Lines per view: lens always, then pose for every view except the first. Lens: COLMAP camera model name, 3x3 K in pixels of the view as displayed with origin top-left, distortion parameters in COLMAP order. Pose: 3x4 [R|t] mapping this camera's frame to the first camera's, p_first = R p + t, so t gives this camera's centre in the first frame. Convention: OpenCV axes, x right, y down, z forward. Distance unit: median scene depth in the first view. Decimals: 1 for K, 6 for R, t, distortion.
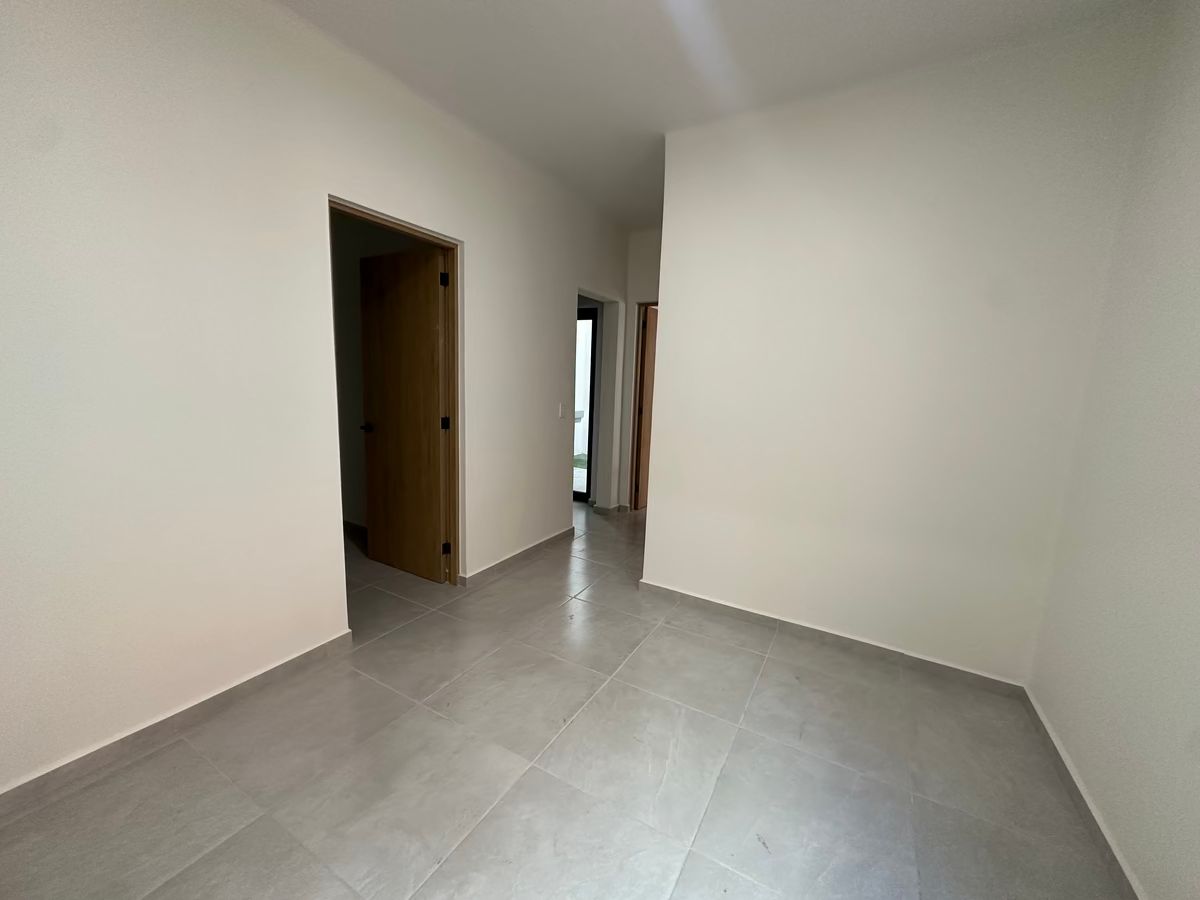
lens RADIAL K [[447.0, 0, 593.9], [0, 447.0, 446.2], [0, 0, 1]] dist [-0.000592, 0.000074]
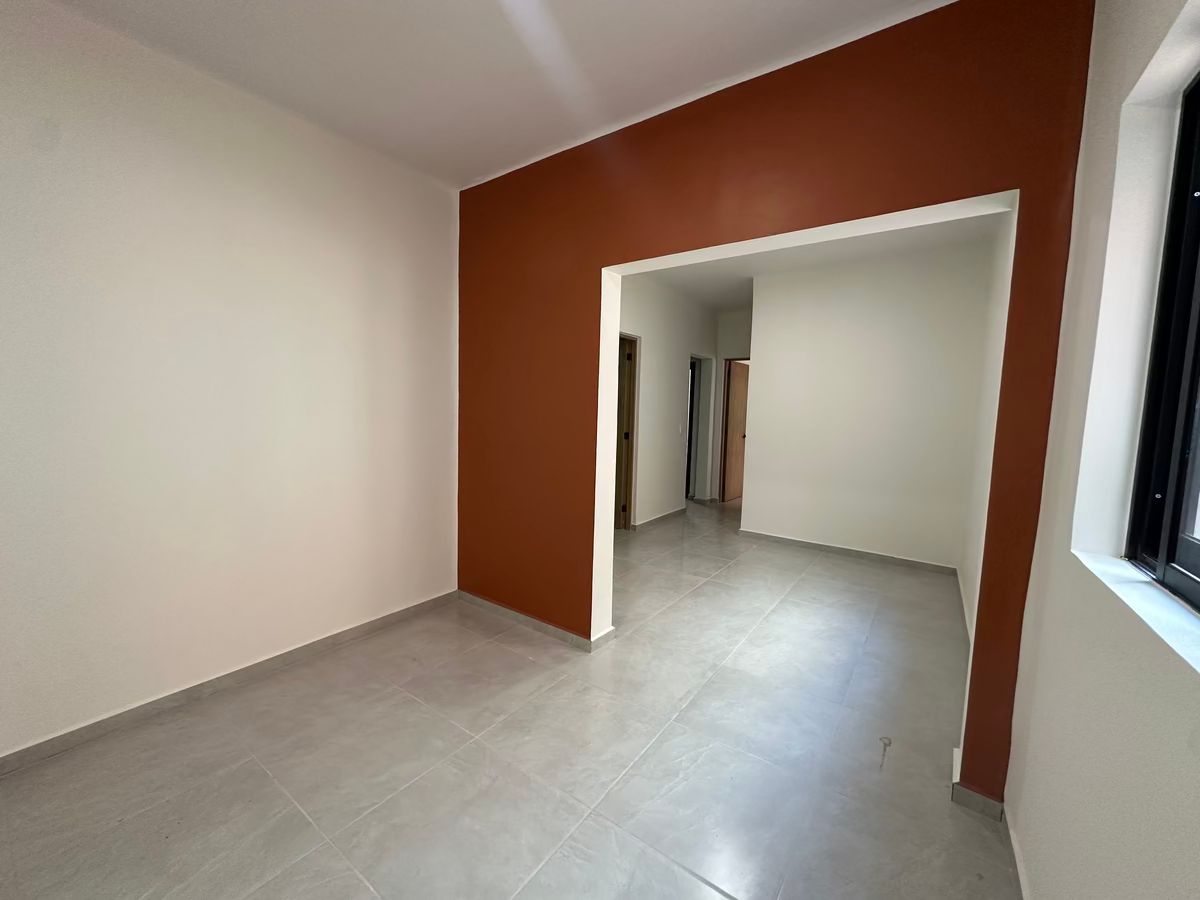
lens RADIAL K [[477.1, 0, 596.8], [0, 477.1, 447.5], [0, 0, 1]] dist [-0.002414, 0.000299]
pose [[0.996459, -0.010063, -0.083472, -0.239362], [0.003847, 0.997228, -0.074302, 0.112844], [0.083988, 0.073718, 0.993736, -0.729679]]
